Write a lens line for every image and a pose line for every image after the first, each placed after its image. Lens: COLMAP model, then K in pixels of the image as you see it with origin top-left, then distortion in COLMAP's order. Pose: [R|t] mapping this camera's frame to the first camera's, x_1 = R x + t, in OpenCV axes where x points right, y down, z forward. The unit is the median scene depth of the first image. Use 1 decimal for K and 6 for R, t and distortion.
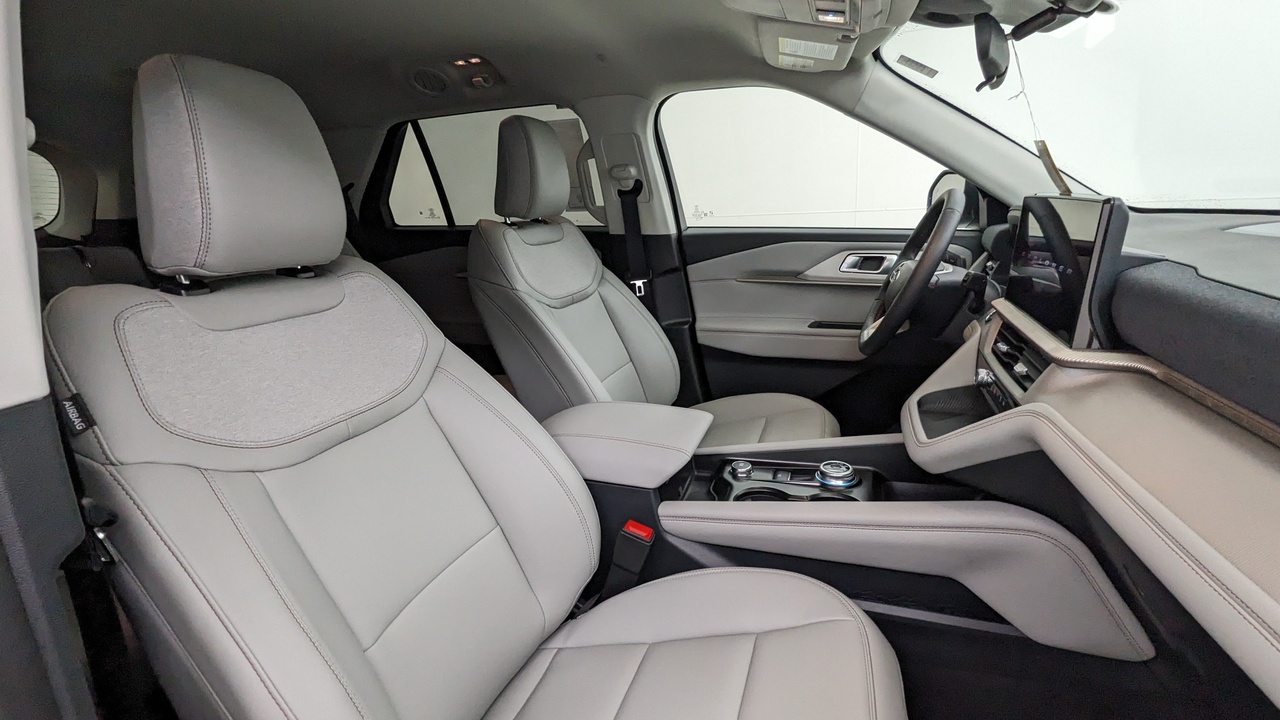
lens RADIAL K [[599.3, 0, 640.0], [0, 599.3, 360.0], [0, 0, 1]] dist [-0.003916, -0.000807]
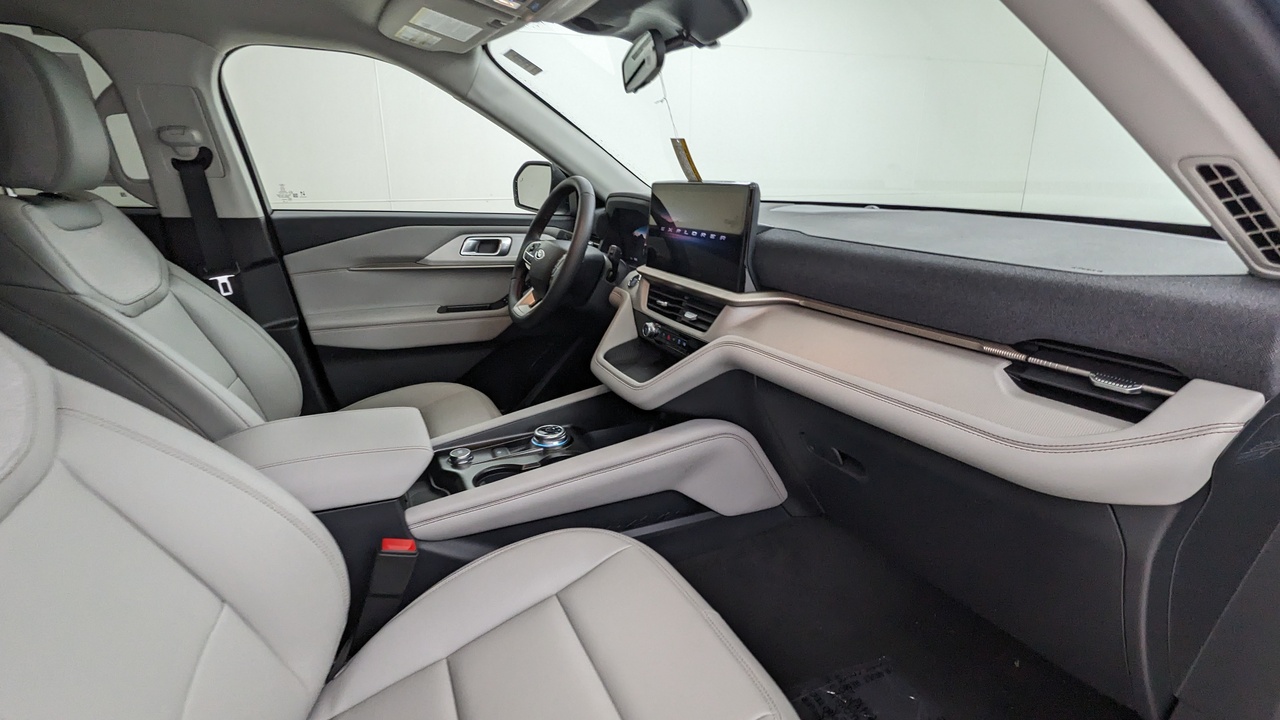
lens RADIAL K [[599.3, 0, 640.0], [0, 599.3, 360.0], [0, 0, 1]] dist [-0.003916, -0.000807]
pose [[0.737725, -0.150764, 0.658051, -0.145332], [0.141800, 0.987605, 0.067299, 0.002758], [-0.660041, 0.043663, 0.749960, 0.049092]]
